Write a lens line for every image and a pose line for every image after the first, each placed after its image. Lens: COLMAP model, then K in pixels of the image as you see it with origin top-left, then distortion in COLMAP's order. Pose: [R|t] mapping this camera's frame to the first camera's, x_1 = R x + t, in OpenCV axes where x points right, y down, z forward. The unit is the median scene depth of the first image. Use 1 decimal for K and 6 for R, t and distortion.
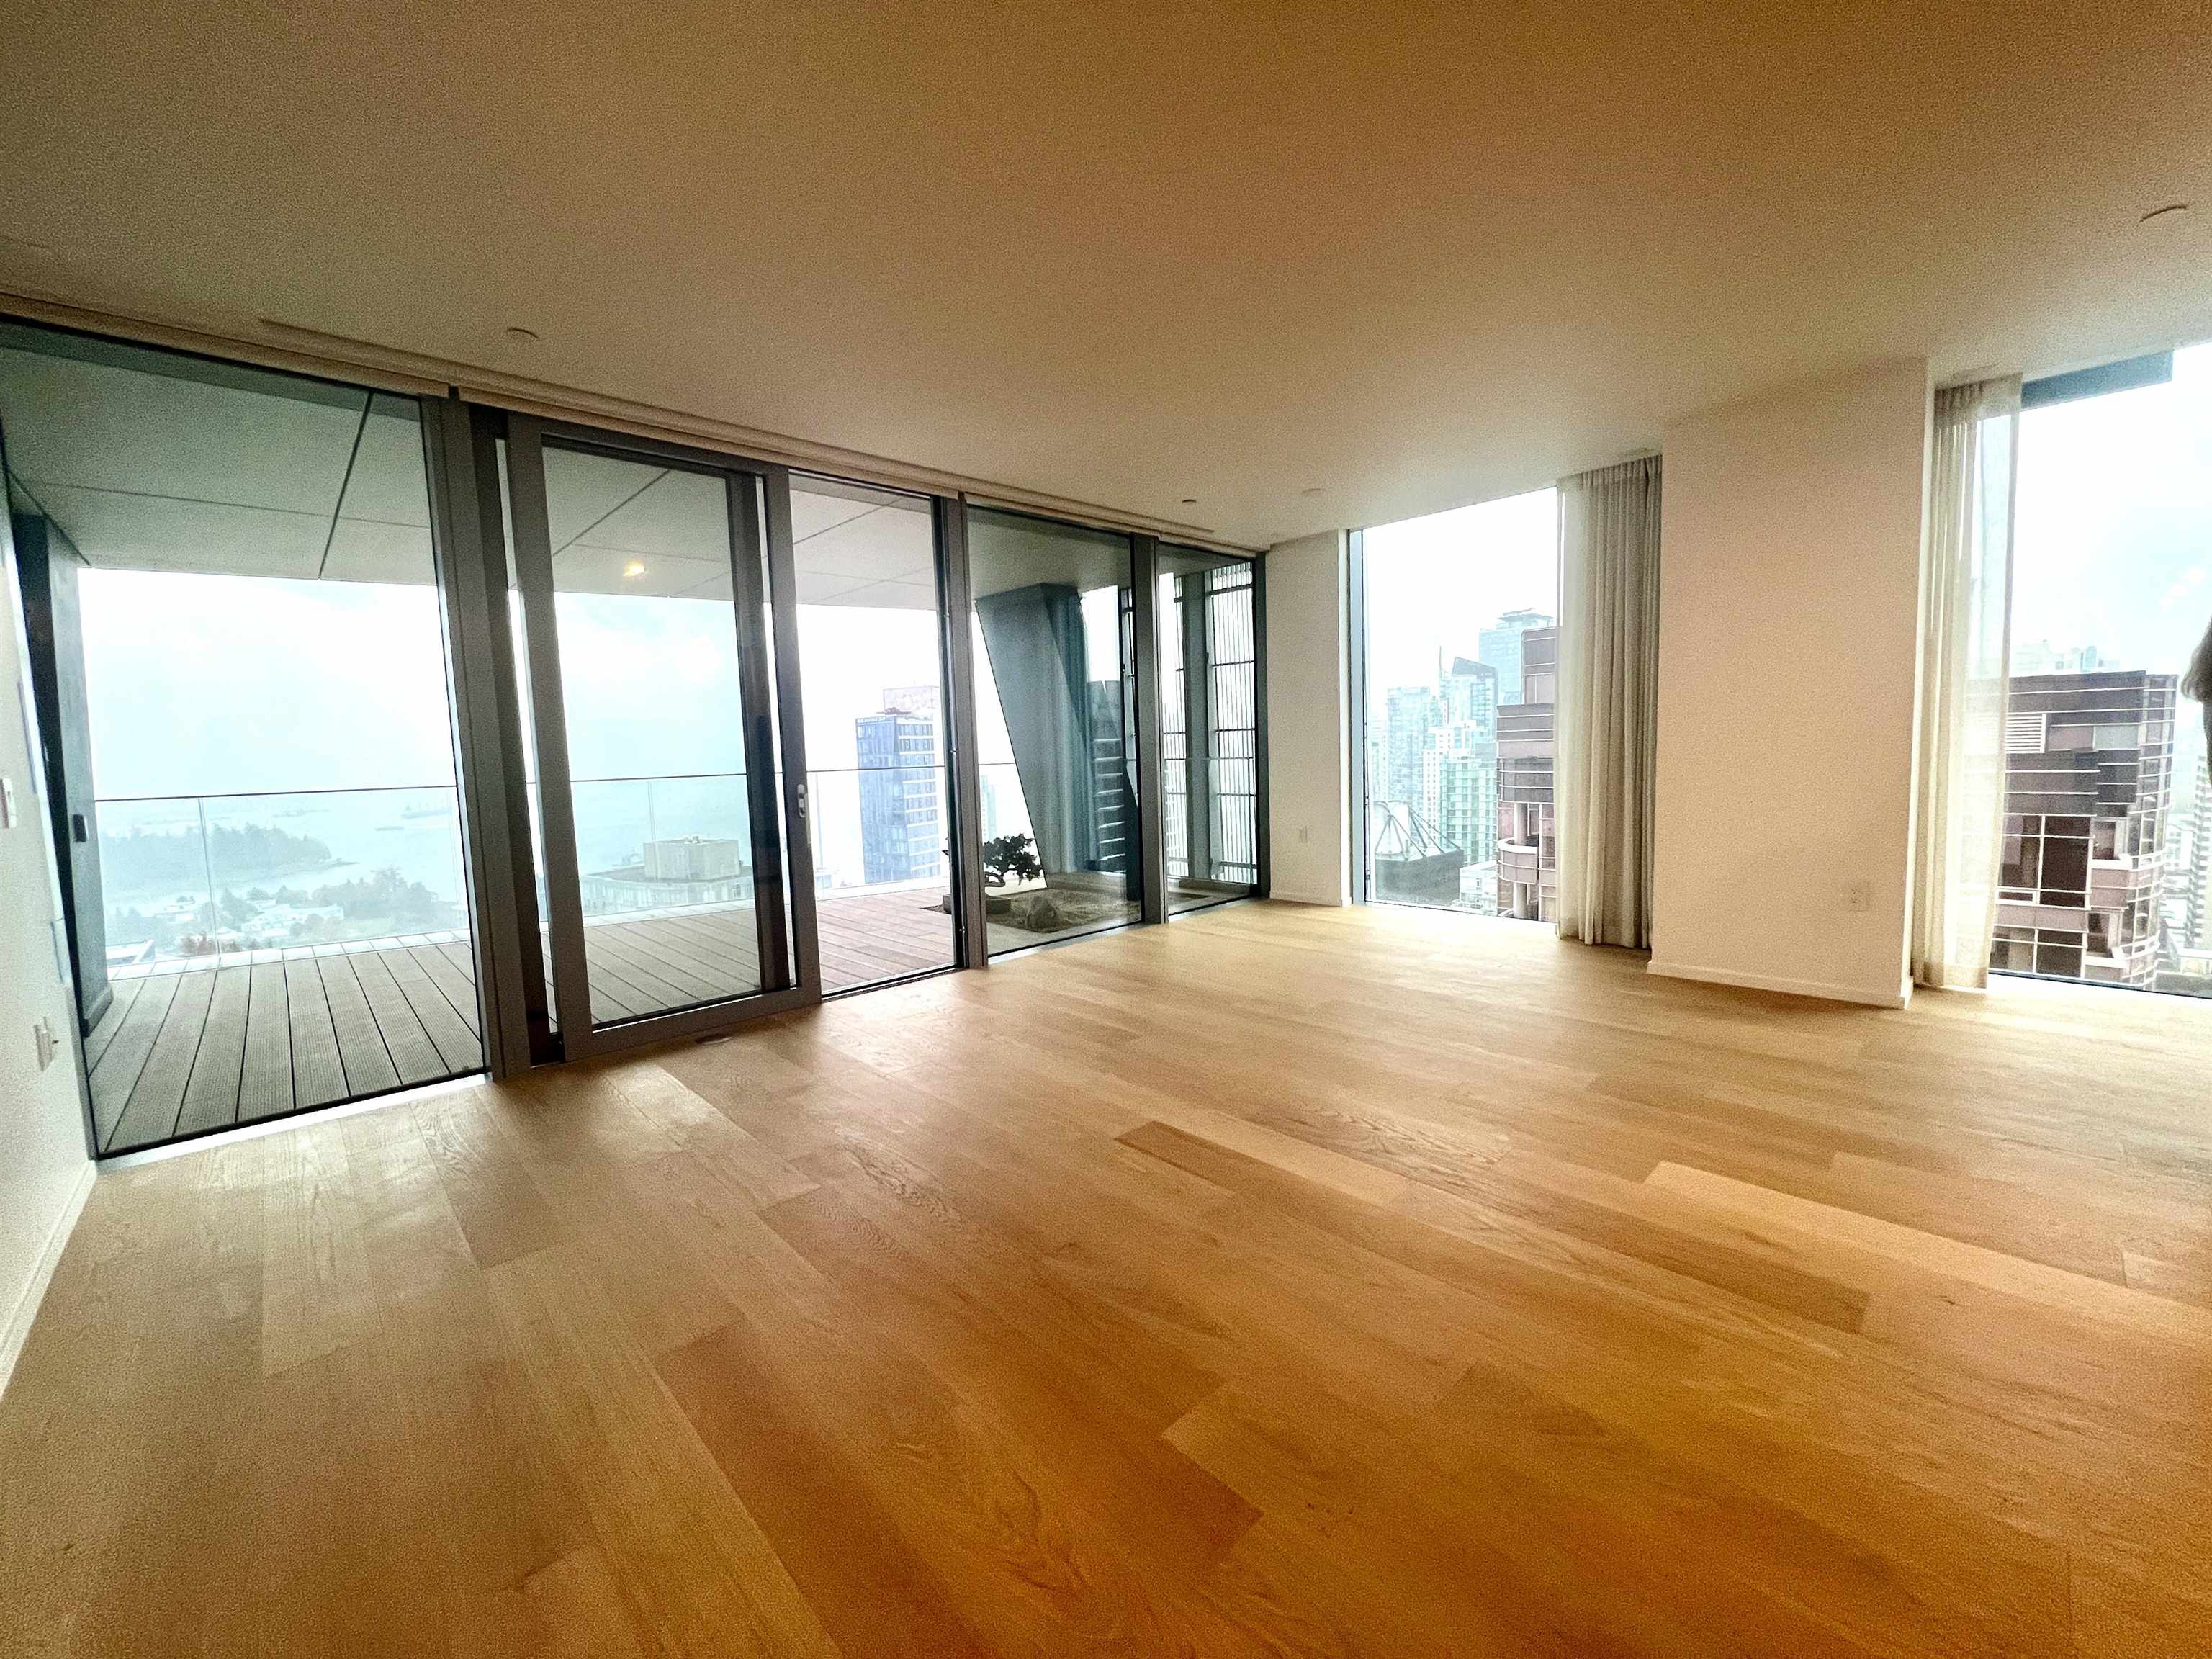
lens RADIAL K [[875.4, 0, 1106.0], [0, 875.4, 829.5], [0, 0, 1]] dist [-0.002960, -0.000449]
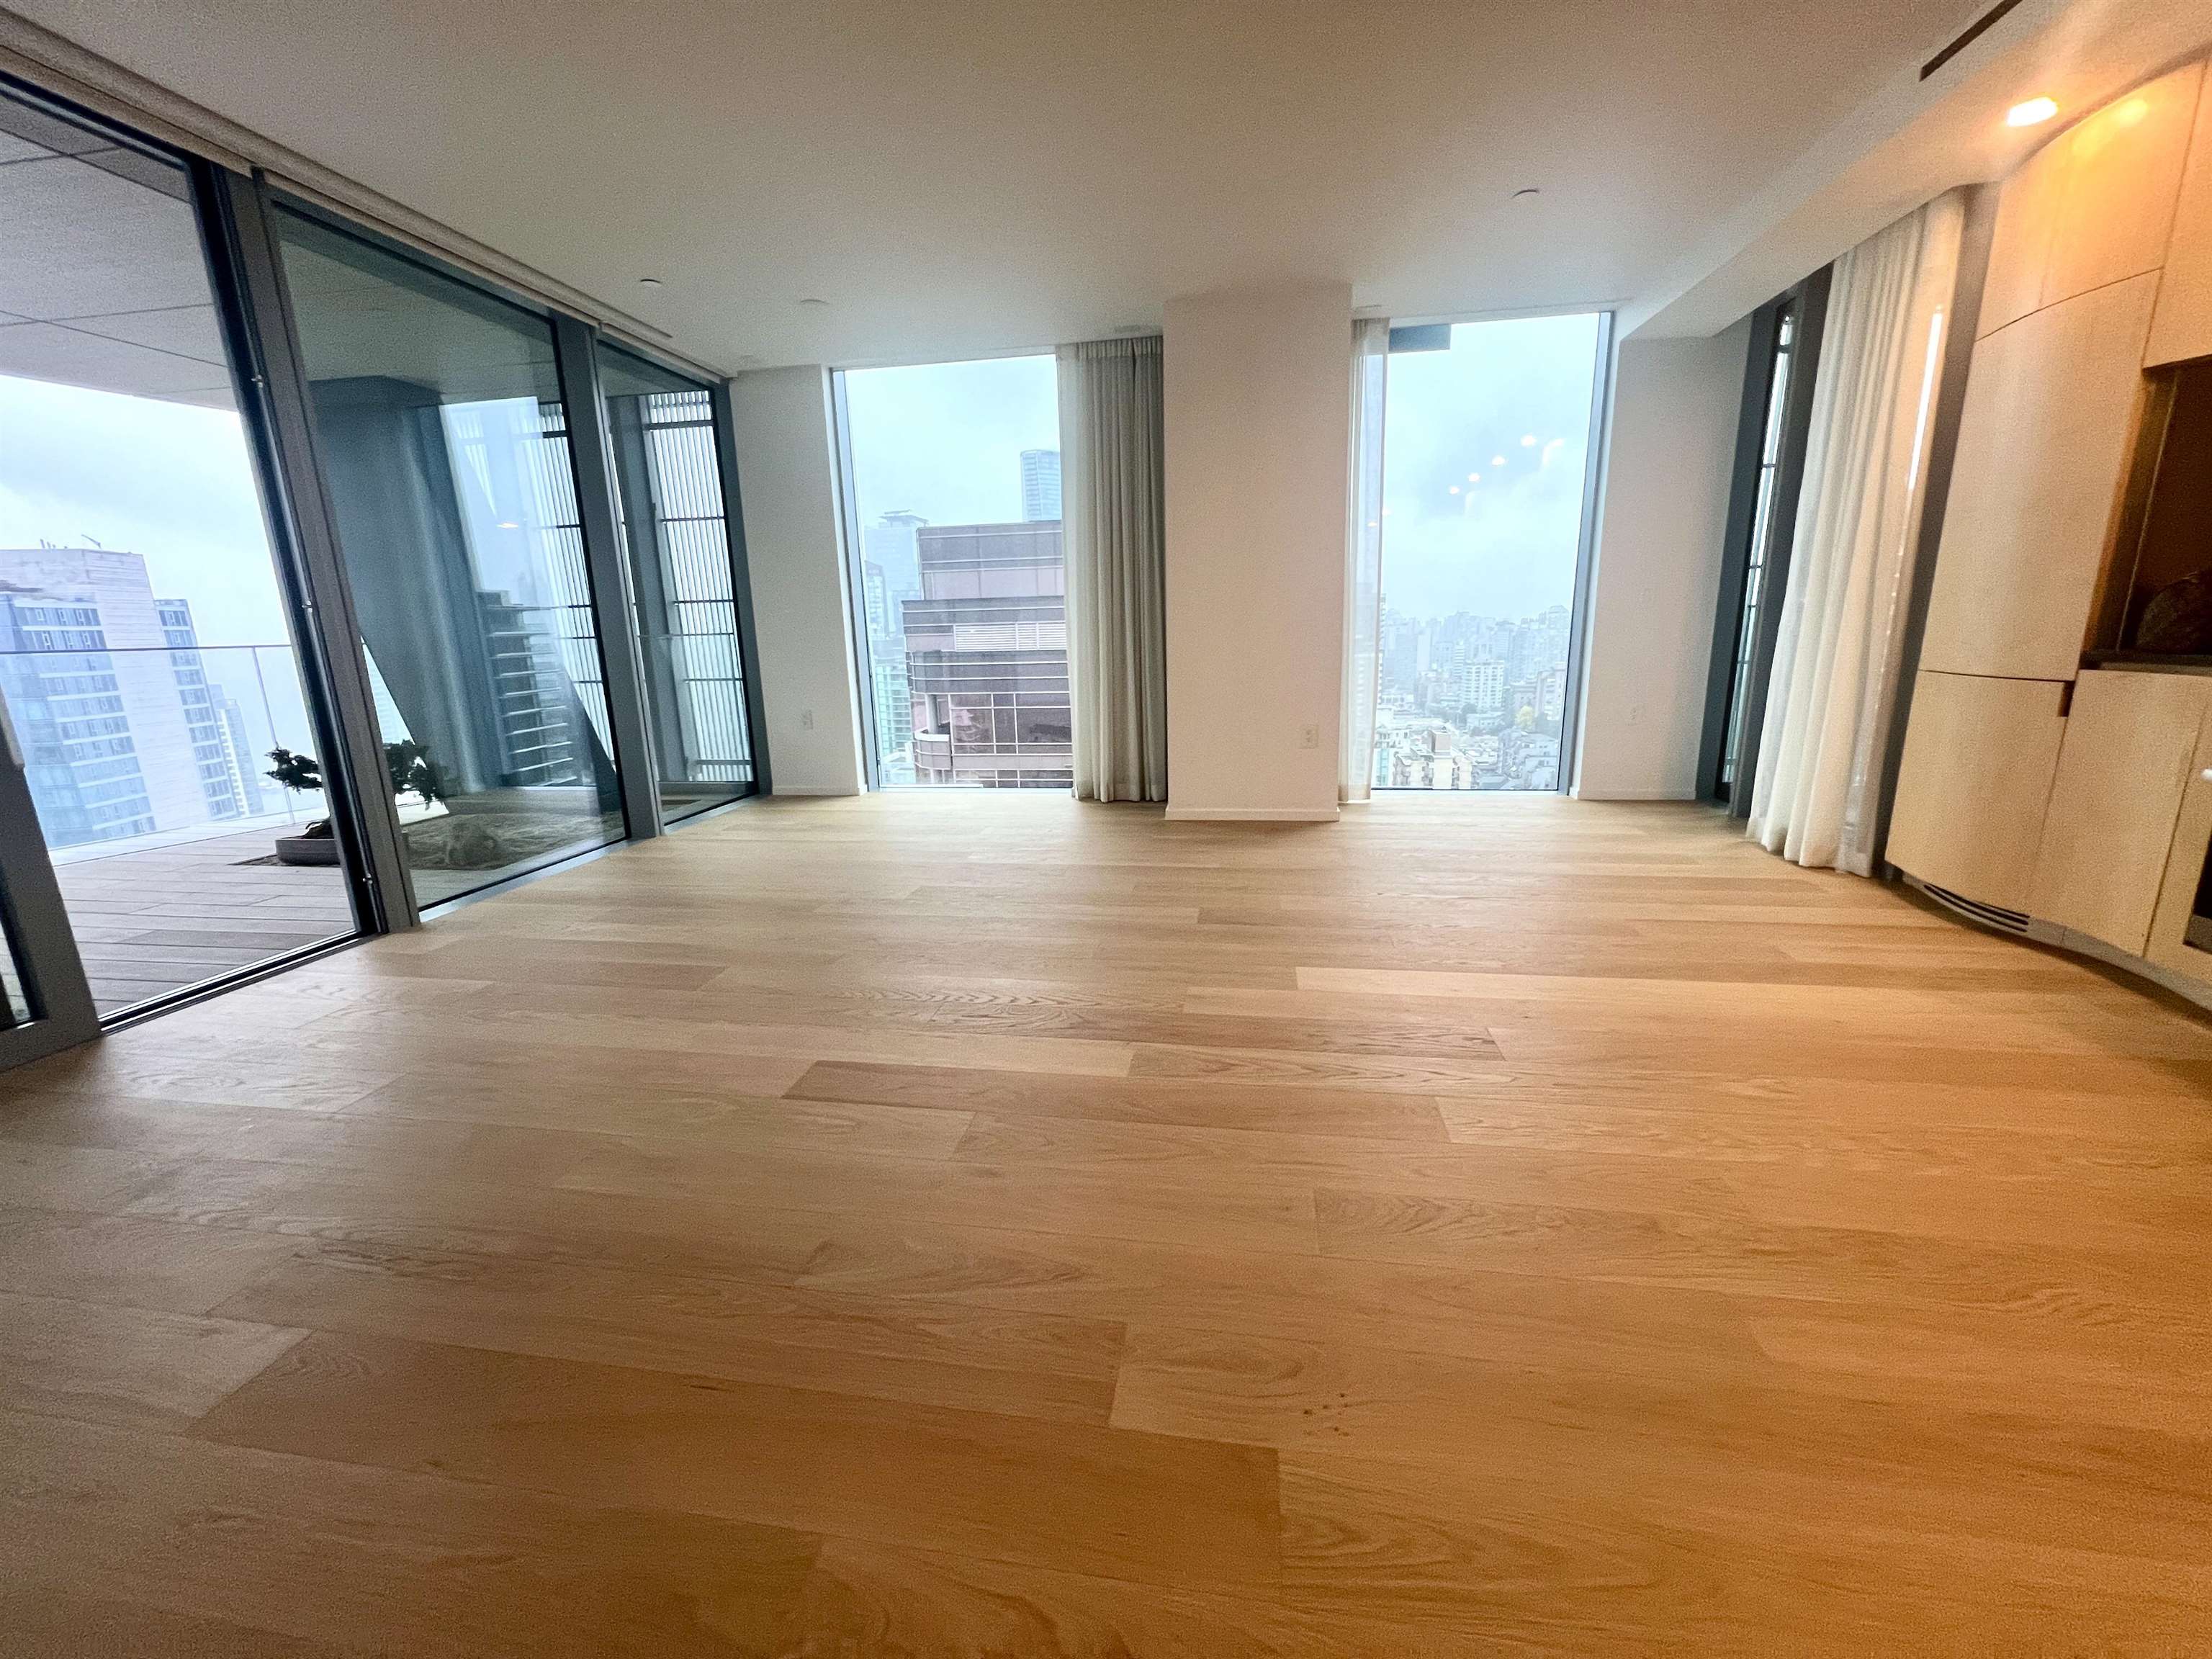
lens RADIAL K [[875.4, 0, 1106.0], [0, 875.4, 829.5], [0, 0, 1]] dist [-0.002960, -0.000449]
pose [[0.798503, -0.124606, 0.588954, -0.078960], [0.054829, 0.989330, 0.134978, 0.013398], [-0.599489, -0.075489, 0.796815, 0.098069]]
